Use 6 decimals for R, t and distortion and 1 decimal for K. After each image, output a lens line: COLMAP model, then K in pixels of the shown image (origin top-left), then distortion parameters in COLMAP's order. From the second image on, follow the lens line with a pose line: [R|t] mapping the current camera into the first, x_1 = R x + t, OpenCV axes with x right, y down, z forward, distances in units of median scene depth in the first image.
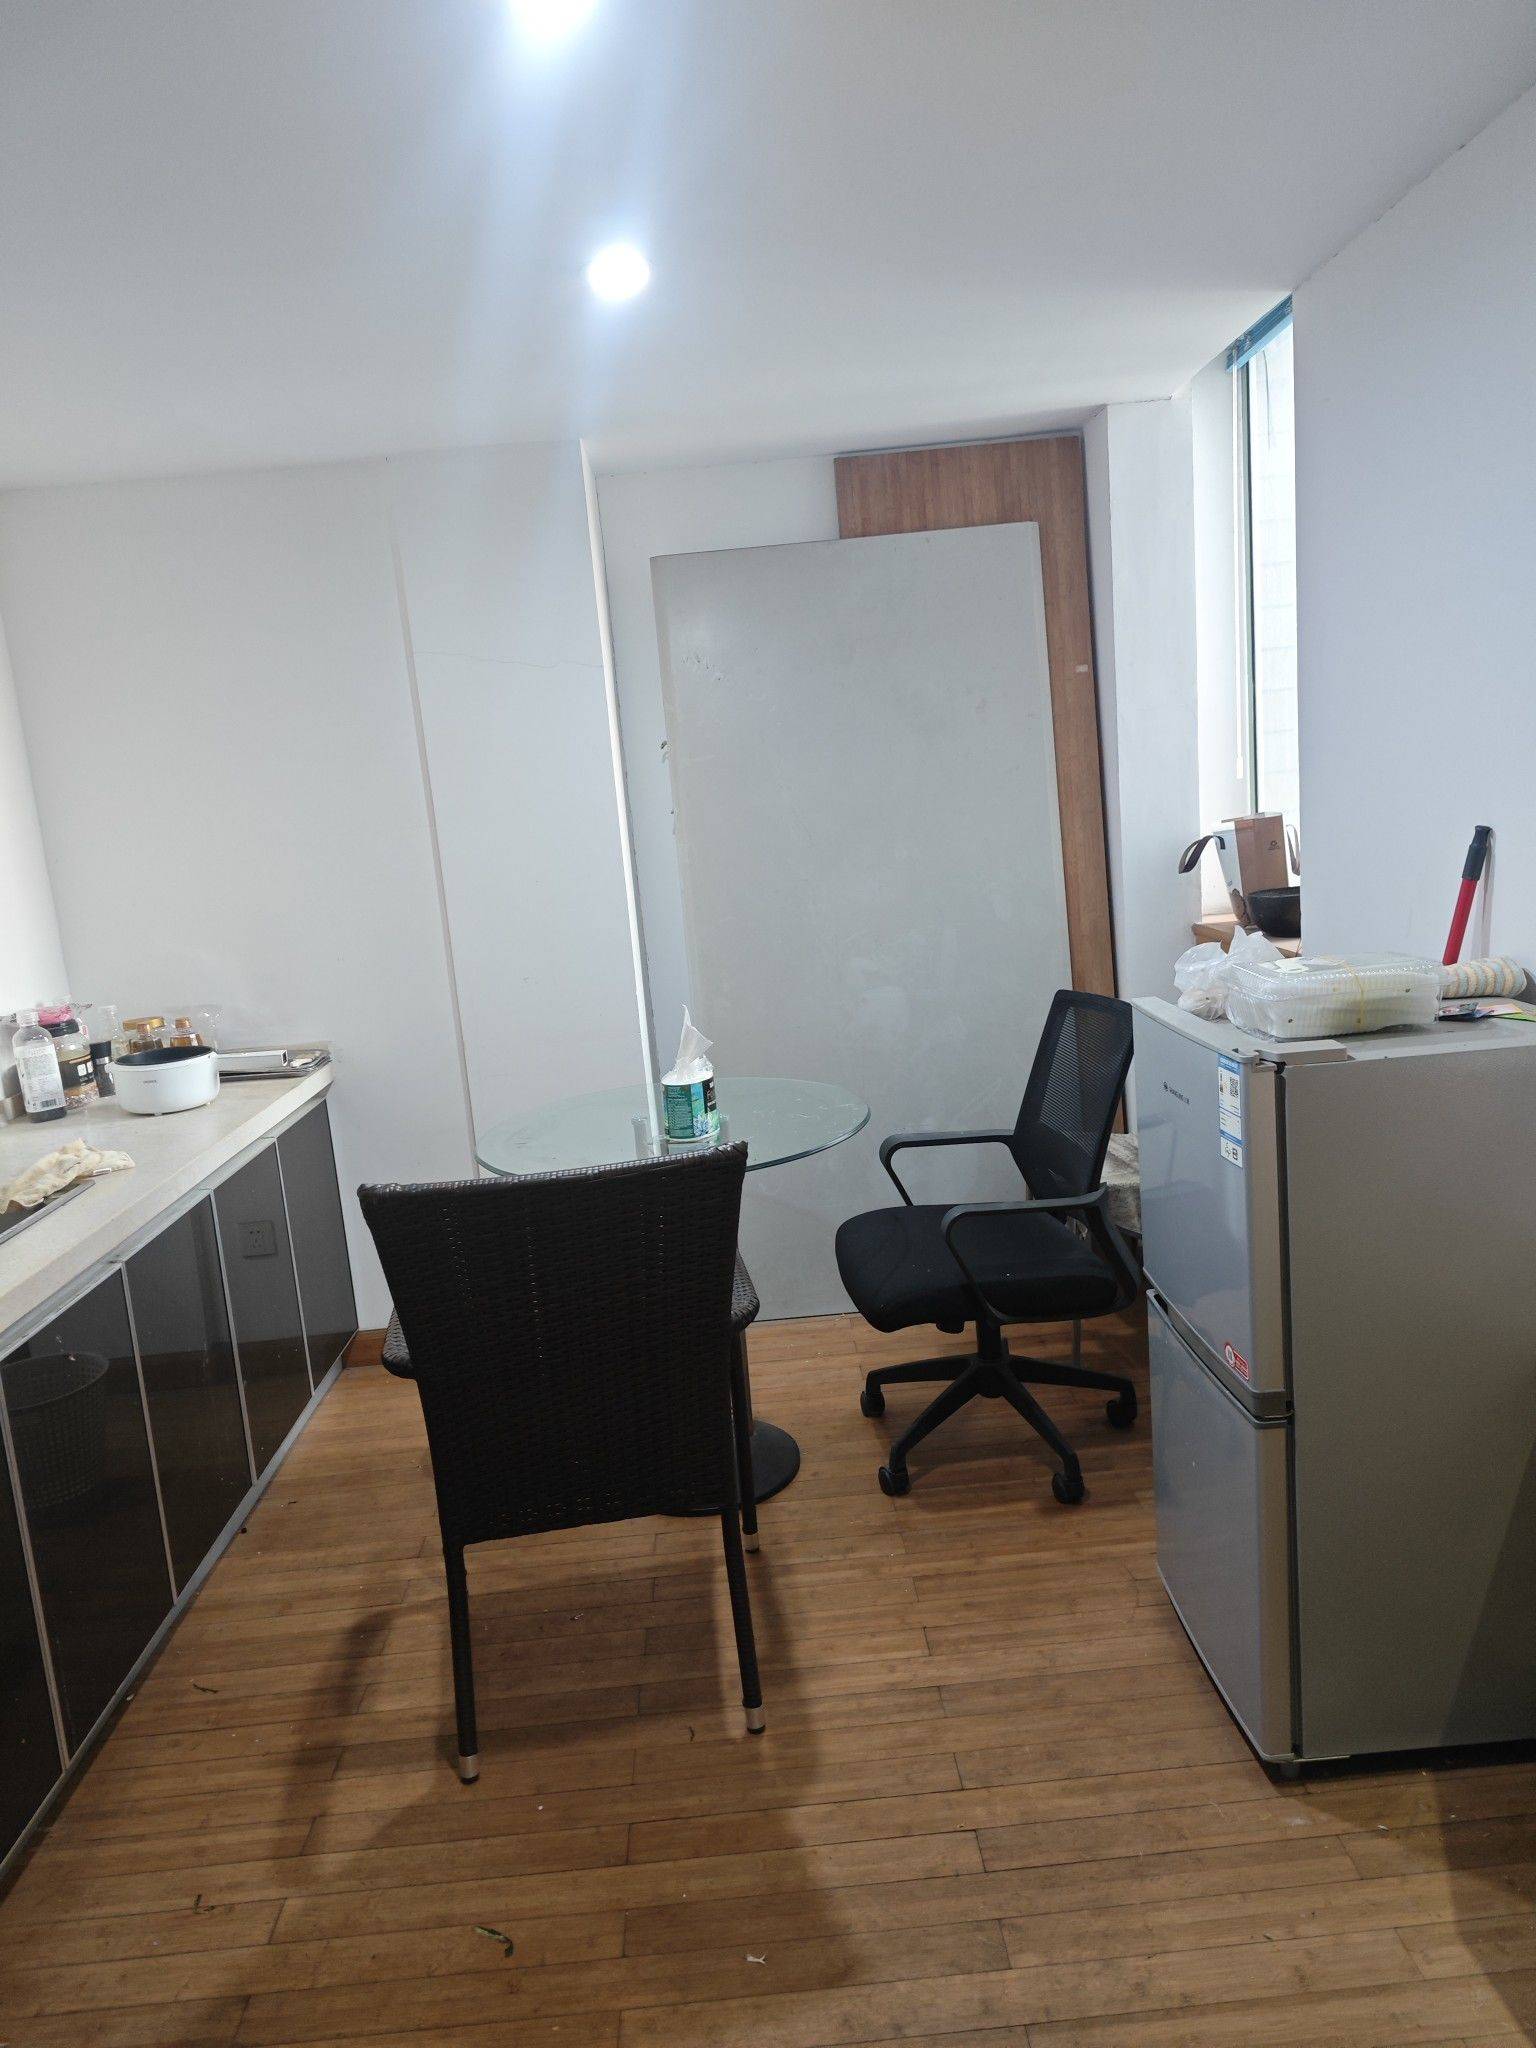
lens RADIAL K [[1378.7, 0, 761.9], [0, 1378.7, 1020.2], [0, 0, 1]] dist [0.057882, -0.046822]
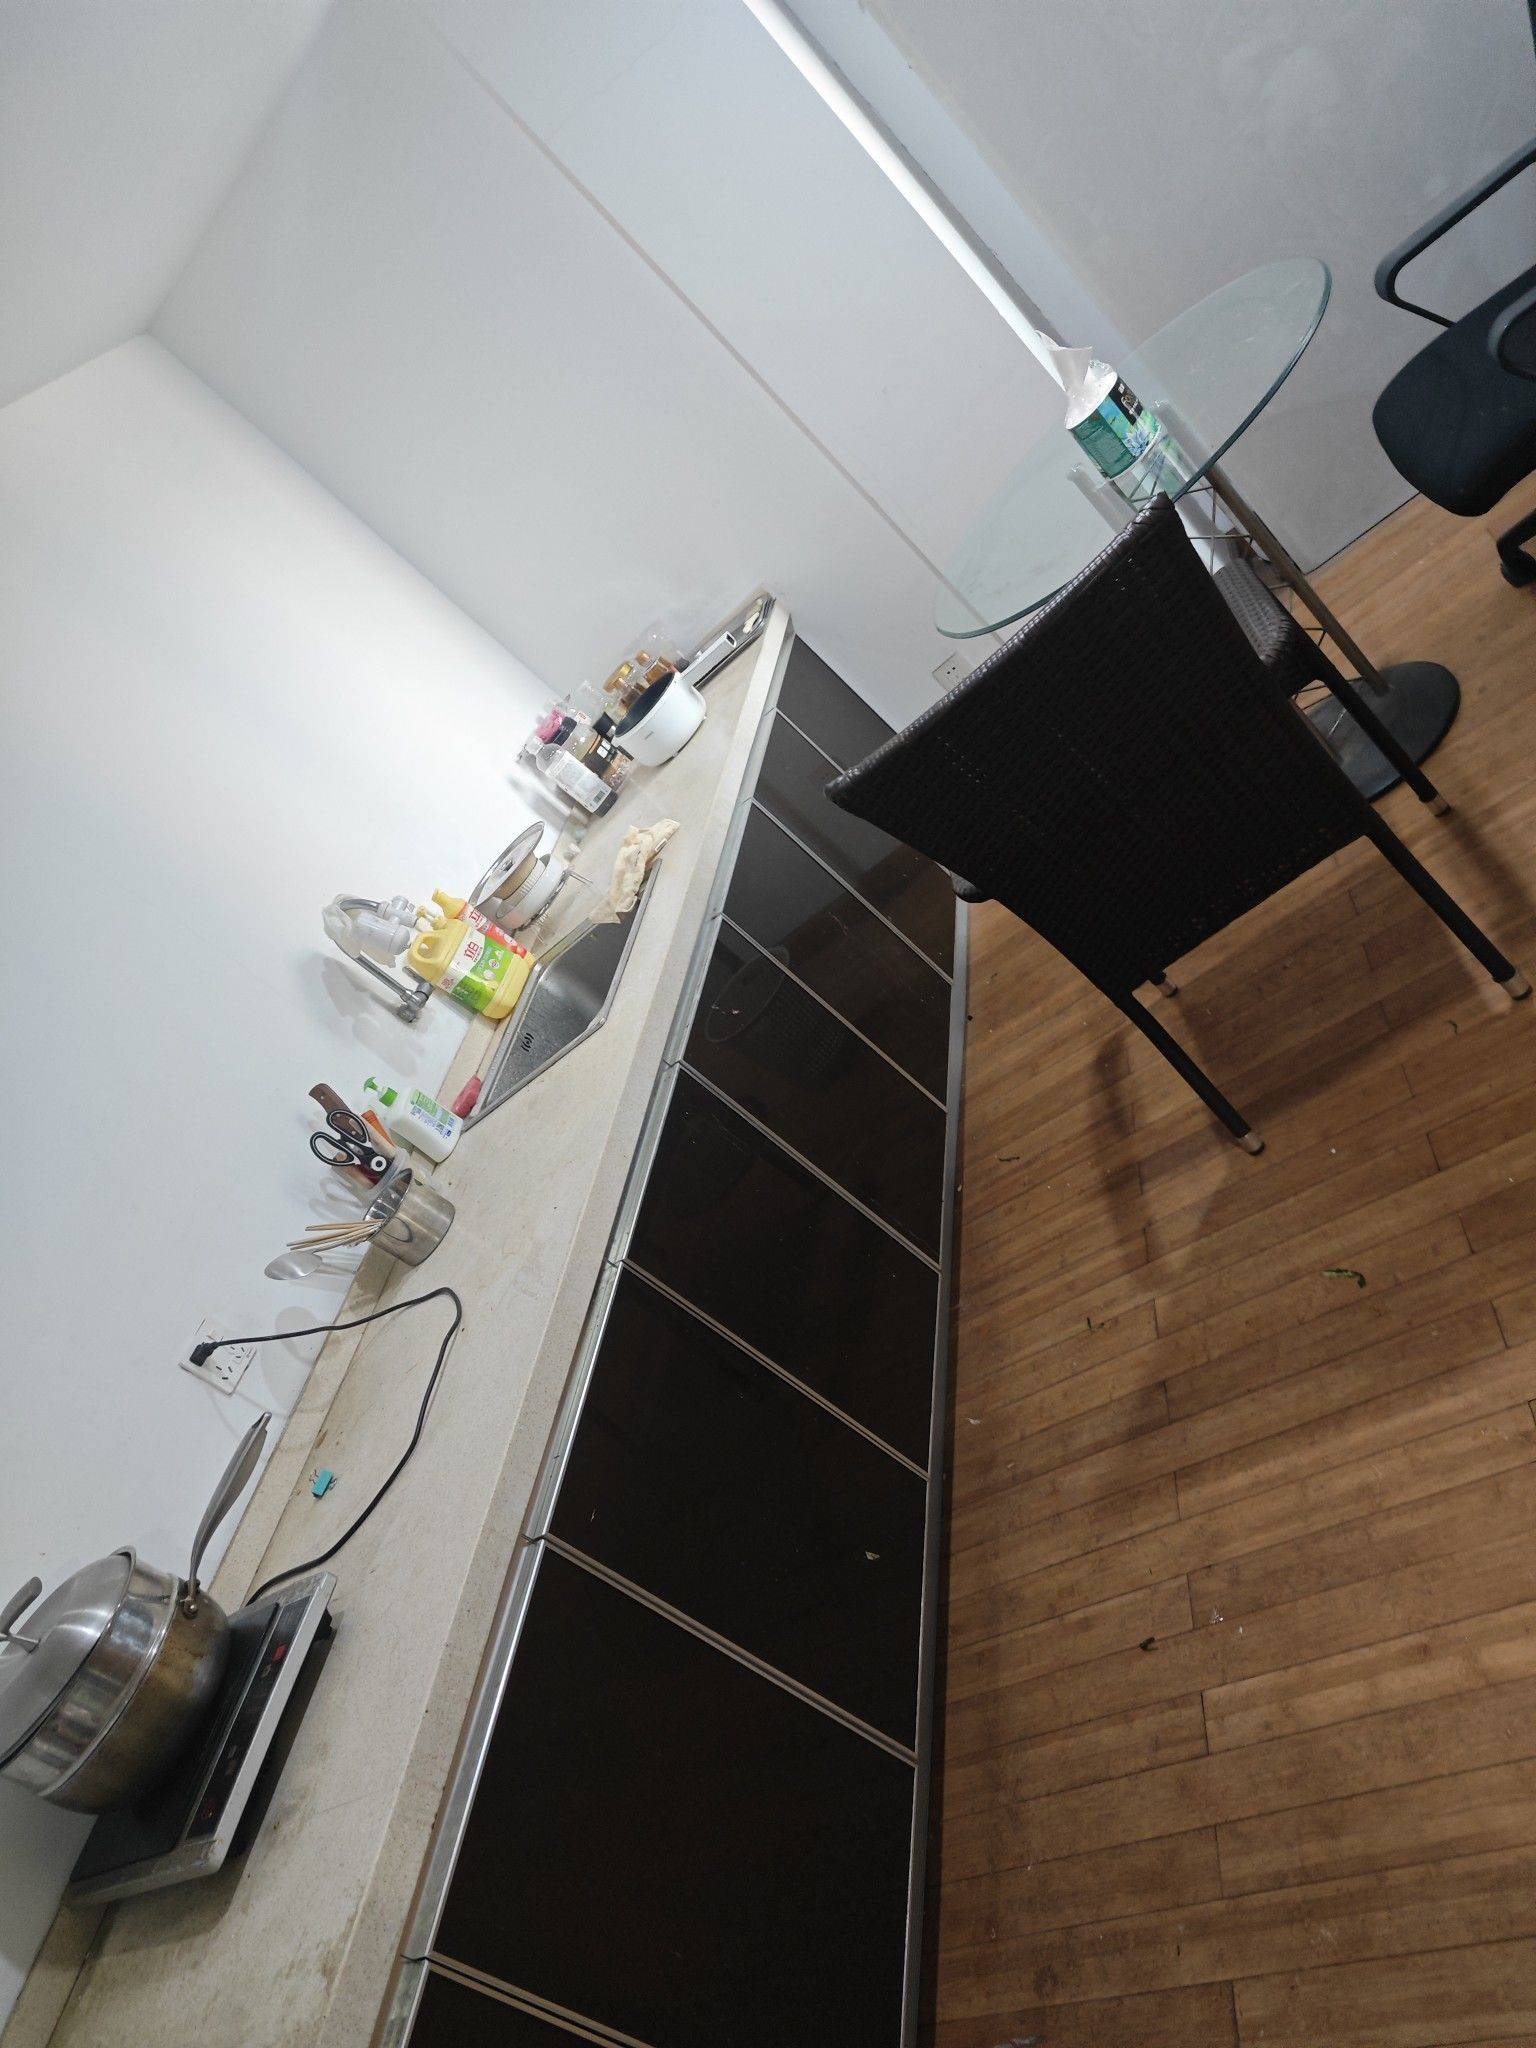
lens RADIAL K [[1378.7, 0, 761.9], [0, 1378.7, 1020.2], [0, 0, 1]] dist [0.057882, -0.046822]
pose [[0.740735, -0.421259, -0.523308, 0.097390], [0.616576, 0.735589, 0.280610, -0.049450], [0.266730, -0.530517, 0.804616, 0.106700]]
